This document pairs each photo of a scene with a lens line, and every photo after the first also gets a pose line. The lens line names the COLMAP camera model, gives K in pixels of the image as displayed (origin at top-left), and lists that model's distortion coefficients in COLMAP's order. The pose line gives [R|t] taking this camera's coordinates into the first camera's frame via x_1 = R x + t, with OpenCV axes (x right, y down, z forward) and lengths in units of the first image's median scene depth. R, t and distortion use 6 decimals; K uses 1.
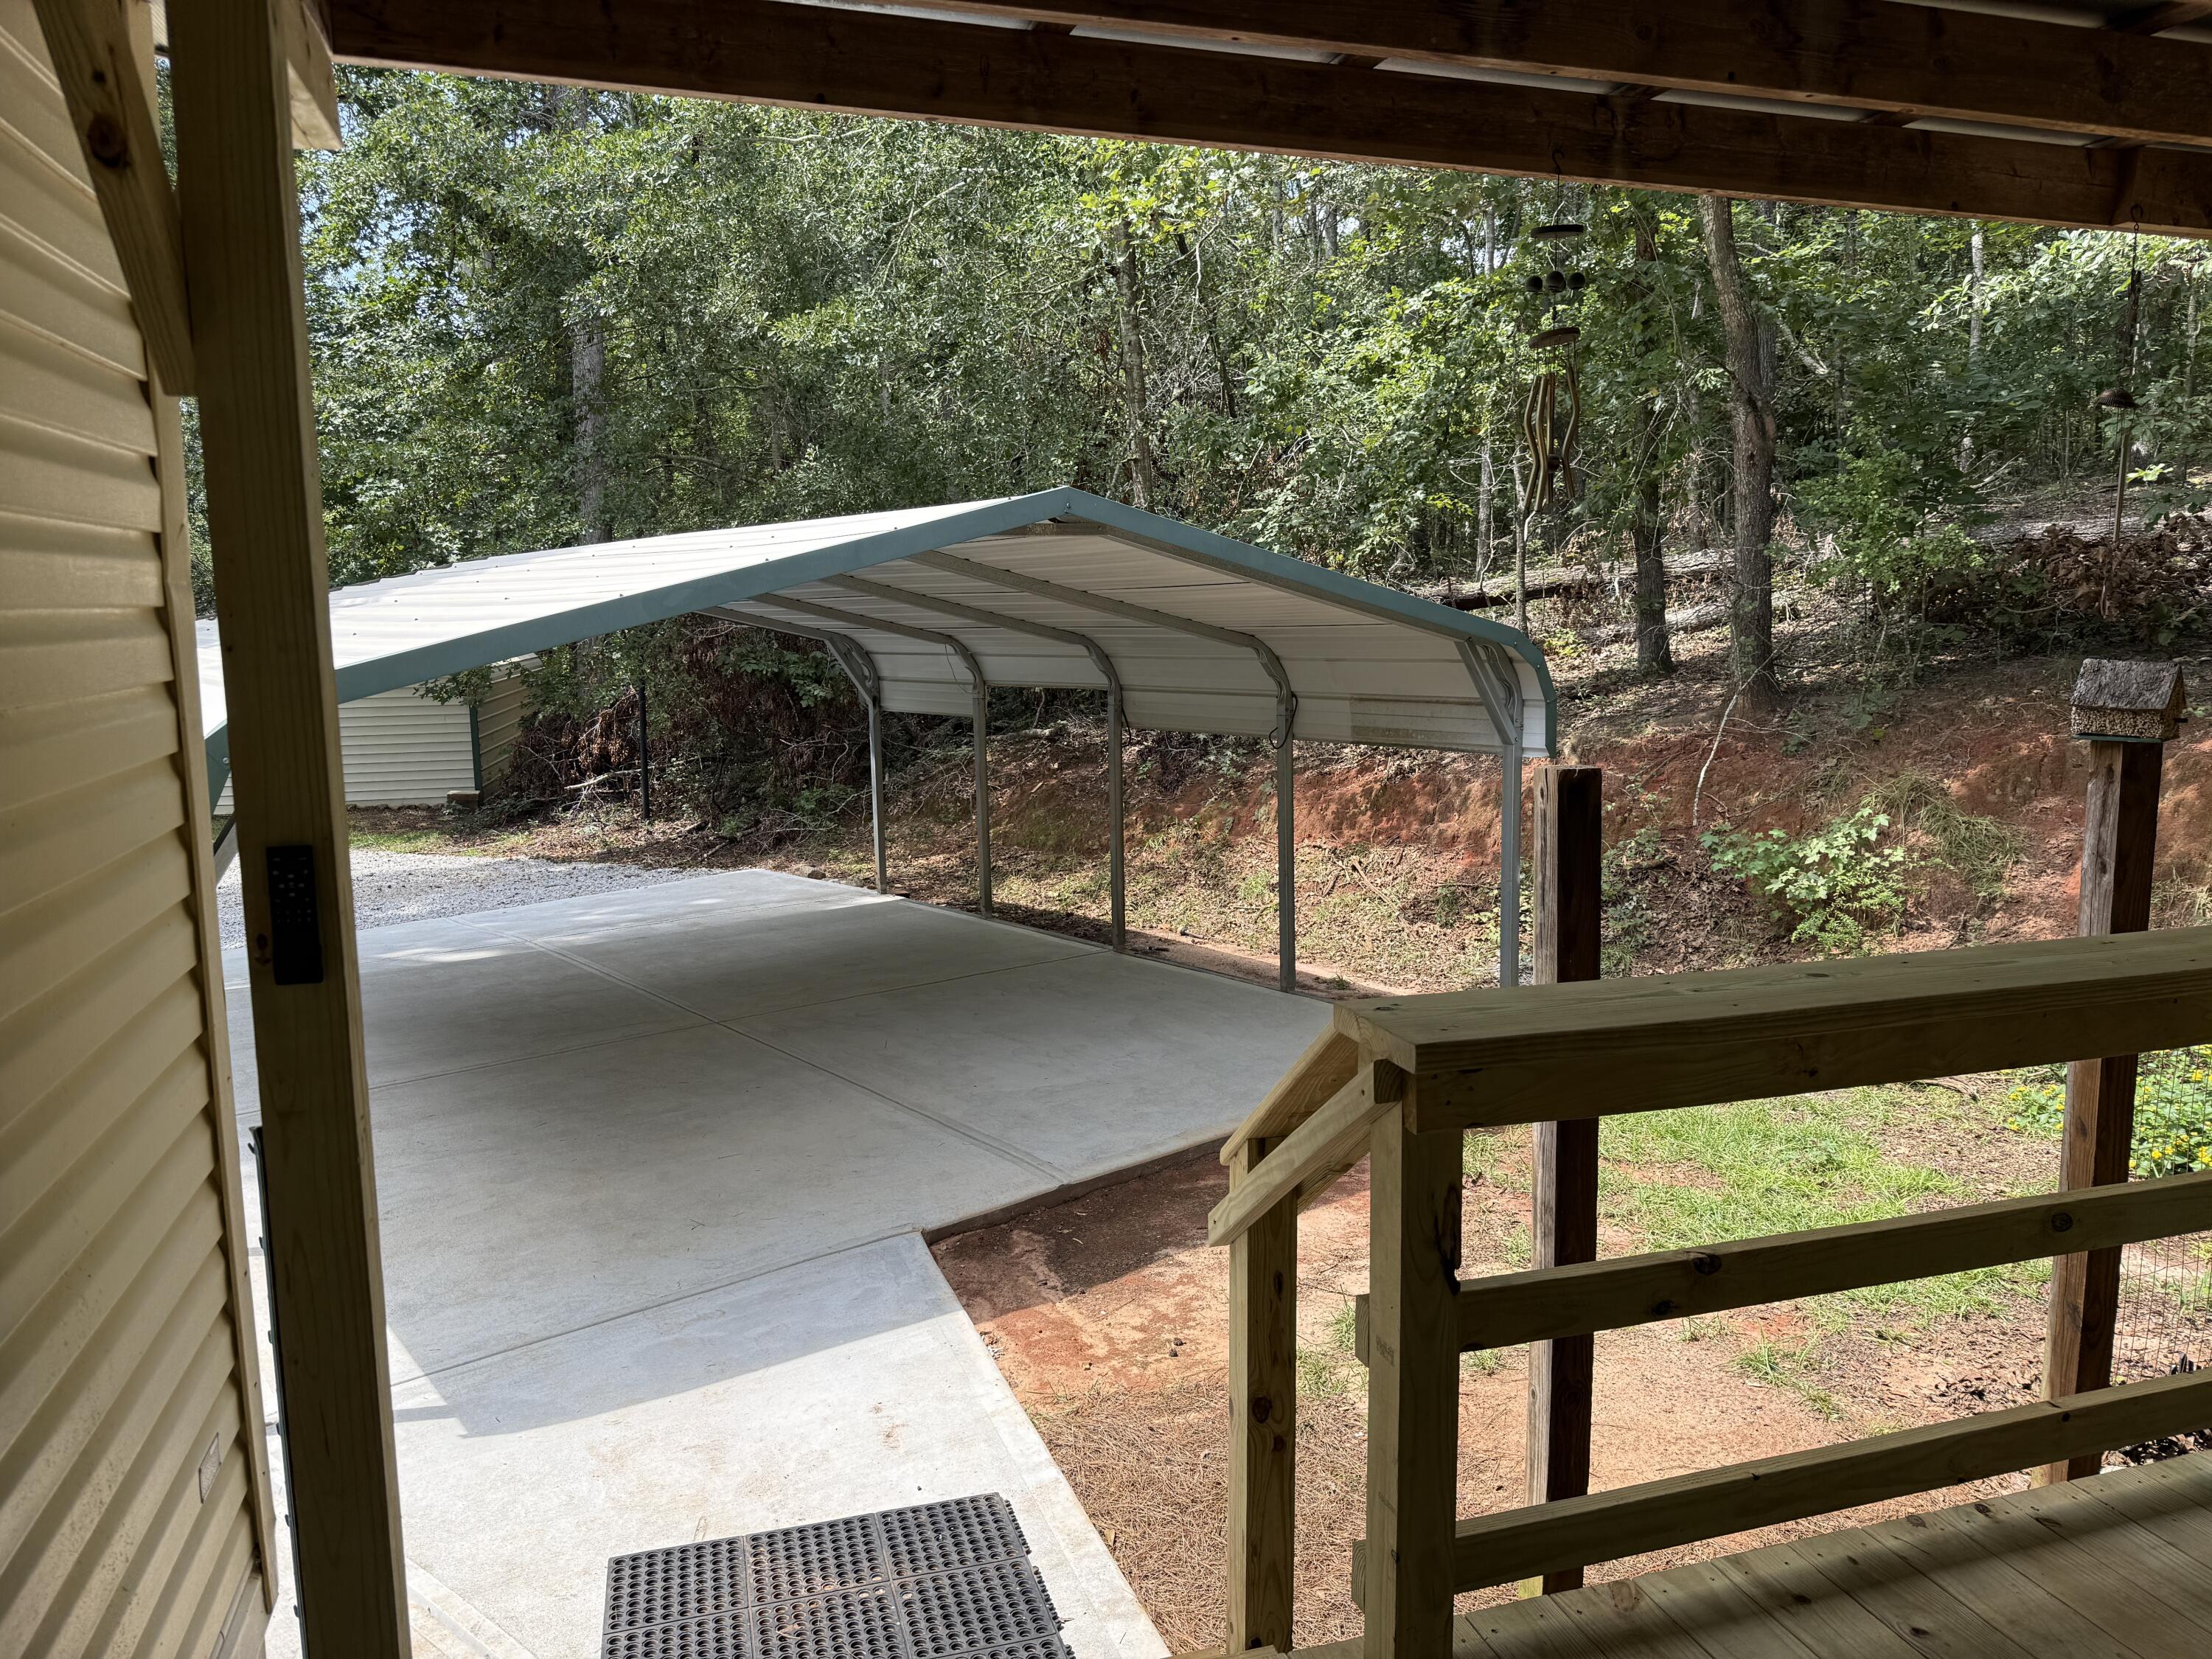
lens RADIAL K [[1604.5, 0, 1106.0], [0, 1604.5, 829.5], [0, 0, 1]] dist [0.102917, -0.124445]
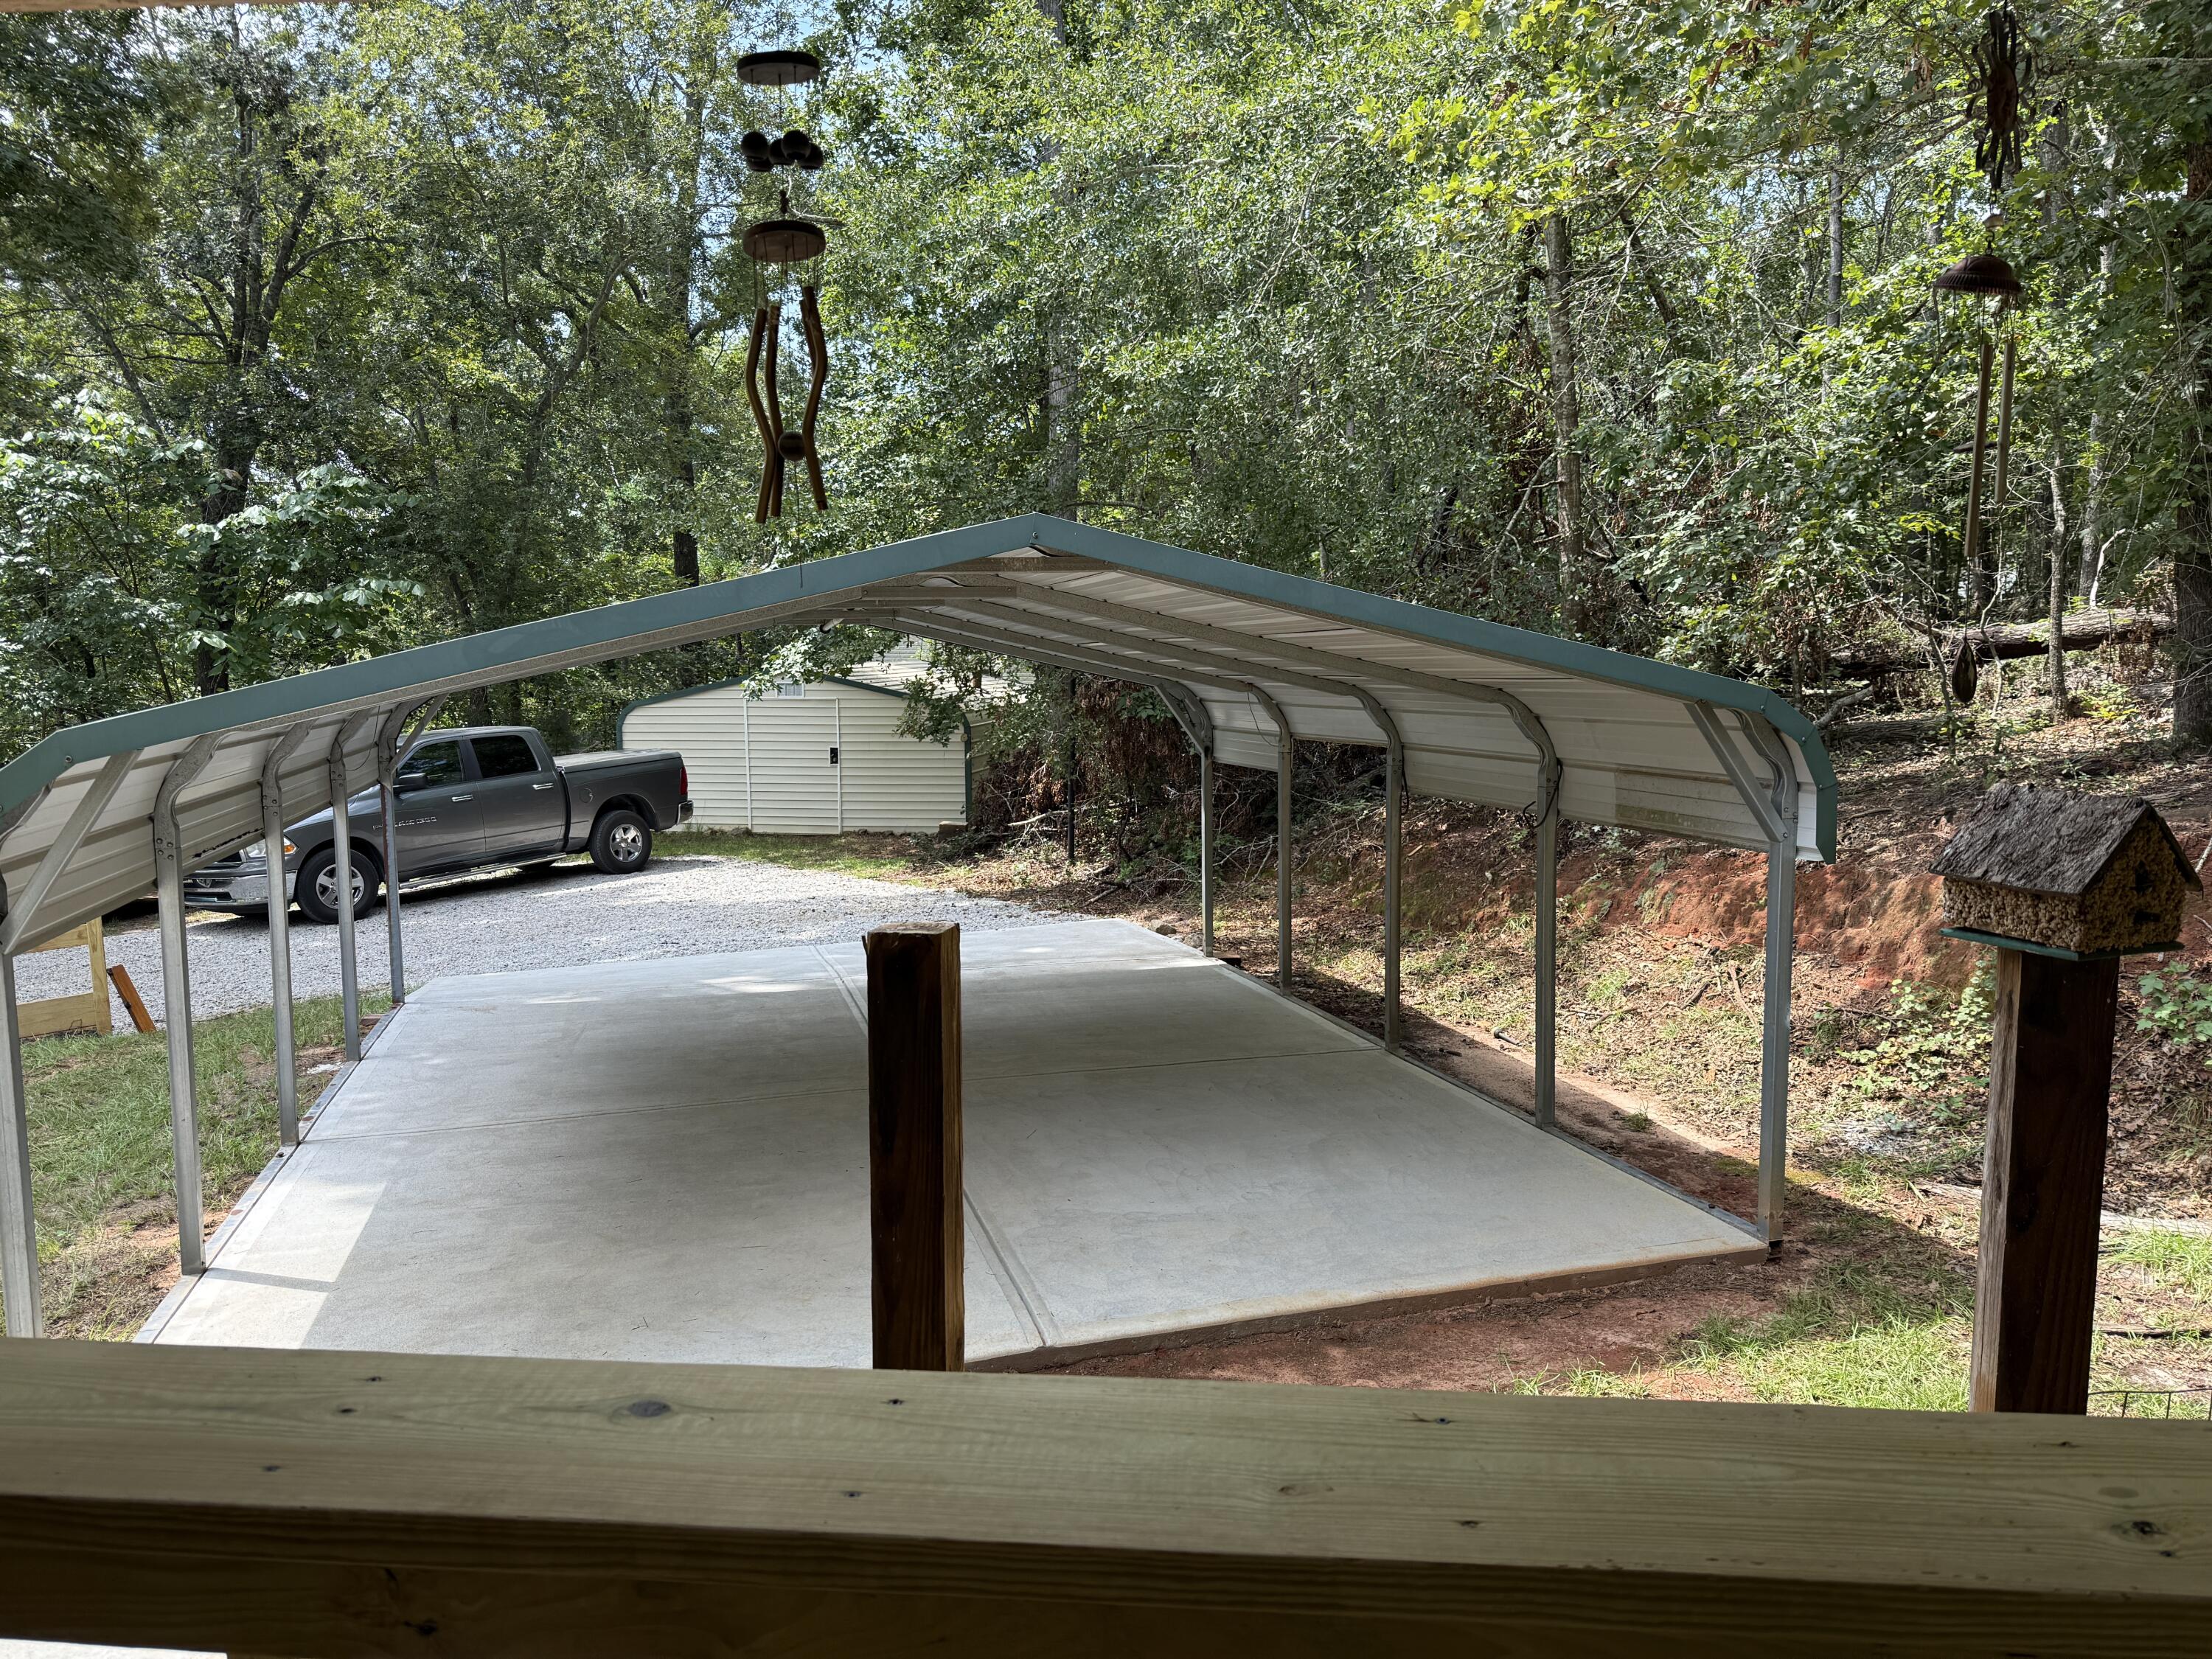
lens RADIAL K [[1578.5, 0, 1102.4], [0, 1578.5, 832.1], [0, 0, 1]] dist [0.152218, -0.315377]
pose [[0.921505, 0.050117, -0.385120, 0.163847], [-0.058523, 0.998235, -0.010129, -0.020570], [0.383932, 0.031872, 0.922811, 0.129074]]
